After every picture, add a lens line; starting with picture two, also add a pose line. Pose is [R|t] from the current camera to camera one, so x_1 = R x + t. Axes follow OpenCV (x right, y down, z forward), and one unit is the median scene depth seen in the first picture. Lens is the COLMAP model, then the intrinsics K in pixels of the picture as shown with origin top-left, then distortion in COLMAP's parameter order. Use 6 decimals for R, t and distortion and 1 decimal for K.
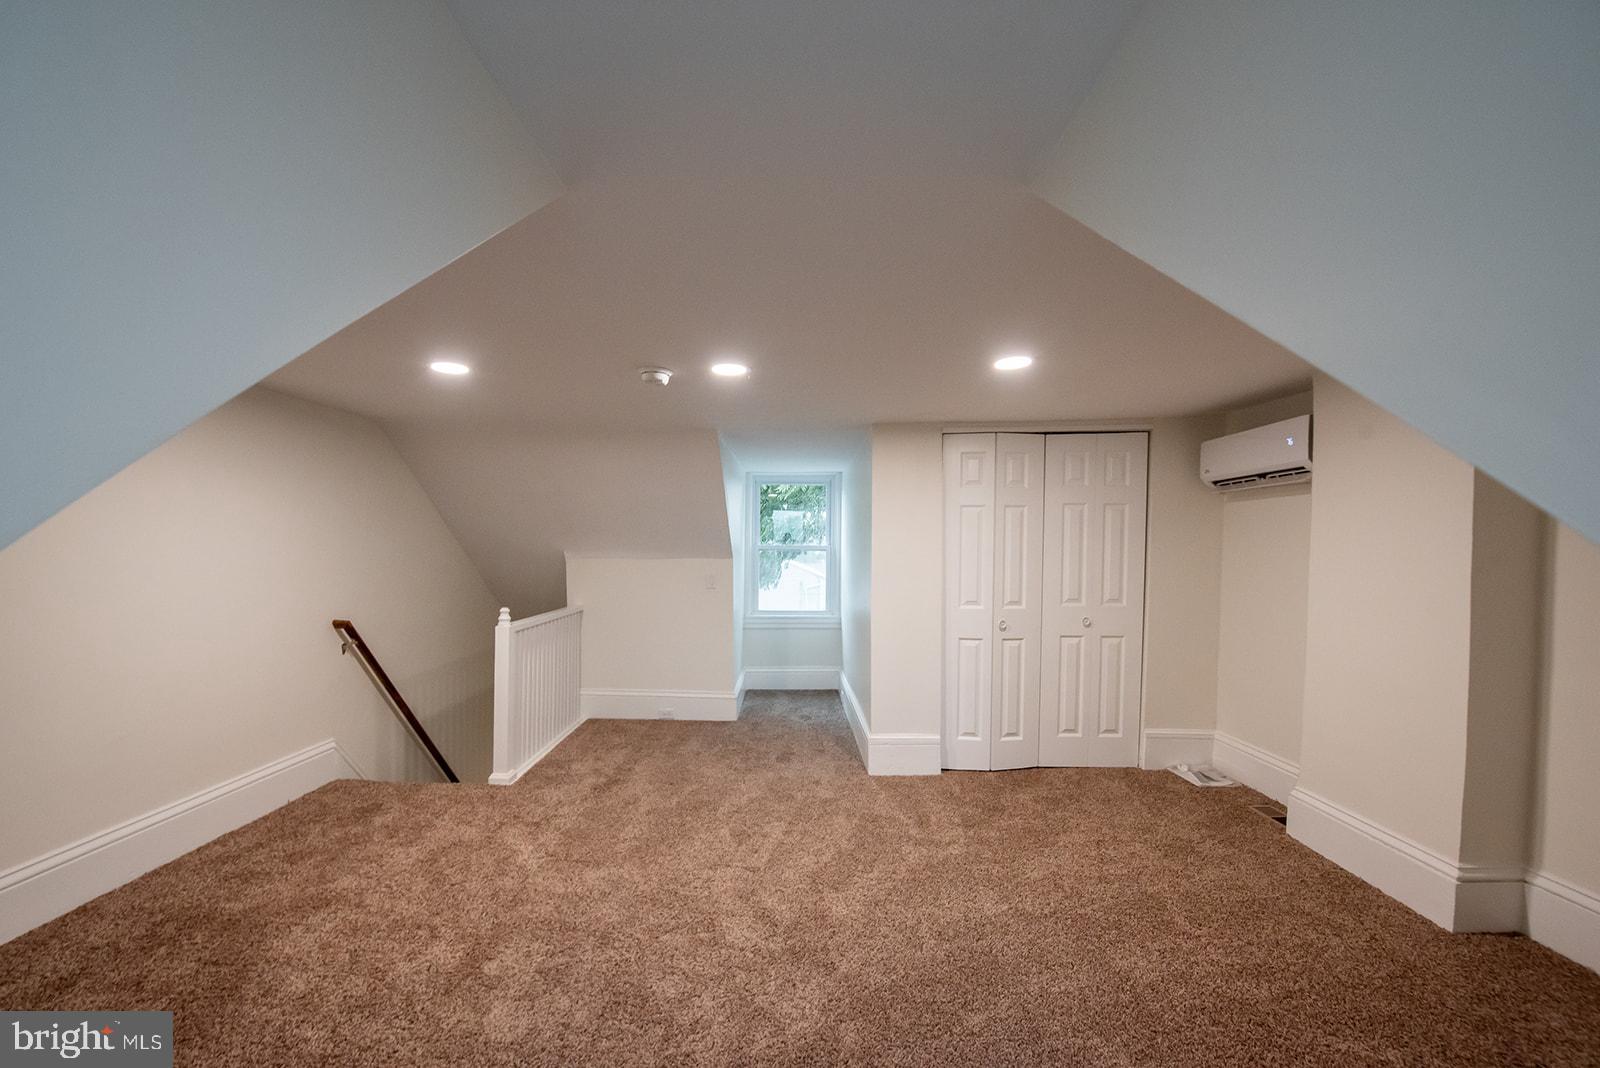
lens RADIAL K [[645.9, 0, 781.0], [0, 645.9, 562.7], [0, 0, 1]] dist [-0.015721, -0.003117]
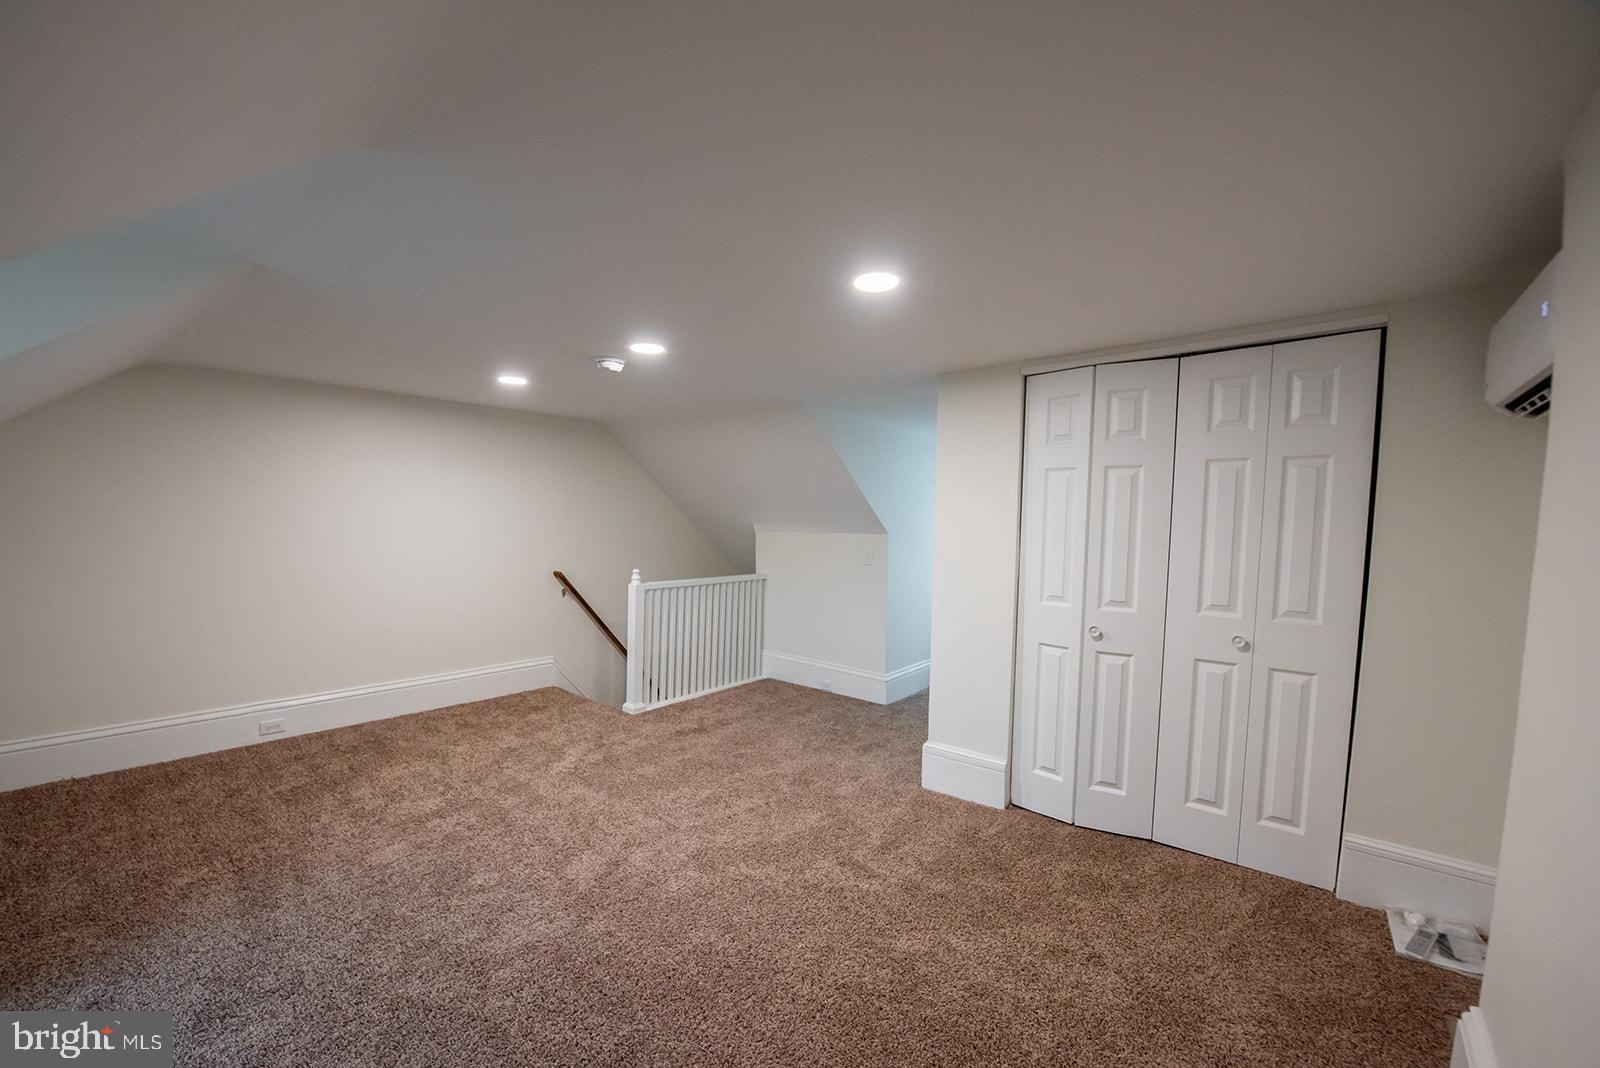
lens RADIAL K [[645.9, 0, 781.0], [0, 645.9, 562.7], [0, 0, 1]] dist [-0.015721, -0.003117]
pose [[0.778573, 0.049549, -0.625595, 0.536391], [-0.027121, 0.998603, 0.045340, -0.004741], [0.626967, -0.018334, 0.778830, 0.223272]]
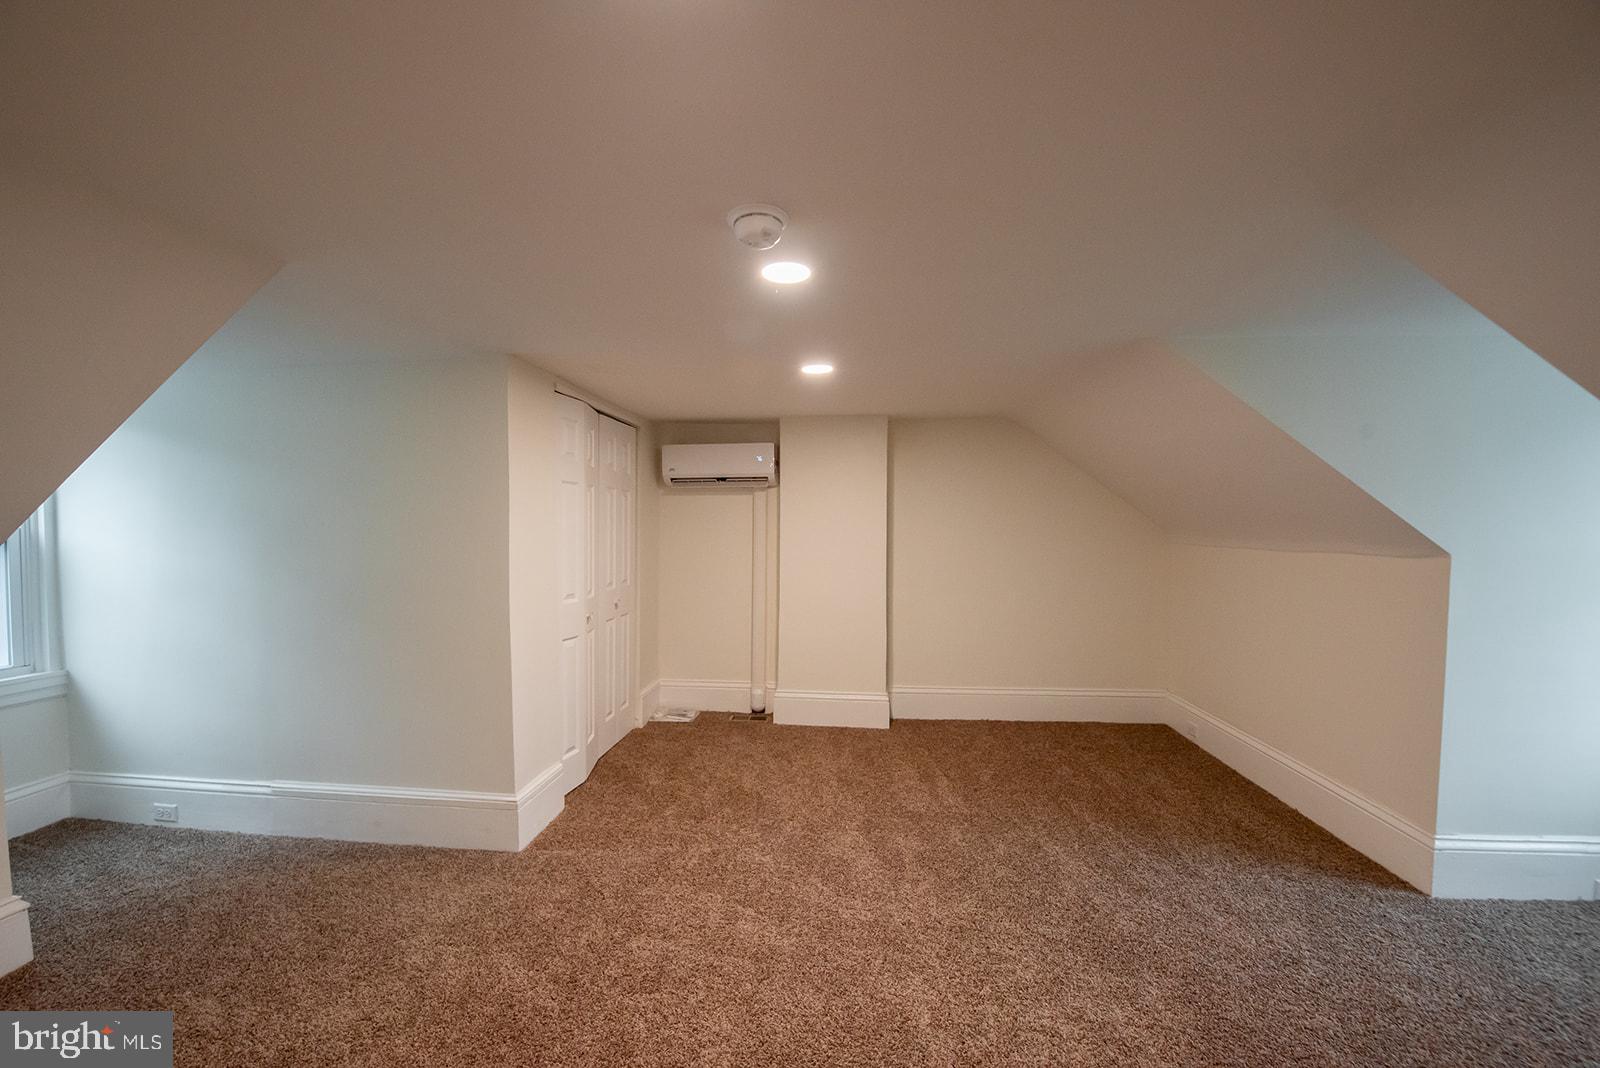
lens RADIAL K [[645.9, 0, 781.0], [0, 645.9, 562.7], [0, 0, 1]] dist [-0.015721, -0.003117]
pose [[0.088697, -0.044806, 0.995050, -0.553811], [0.023769, 0.998798, 0.042856, -0.012249], [-0.995775, 0.019850, 0.089656, 0.672095]]
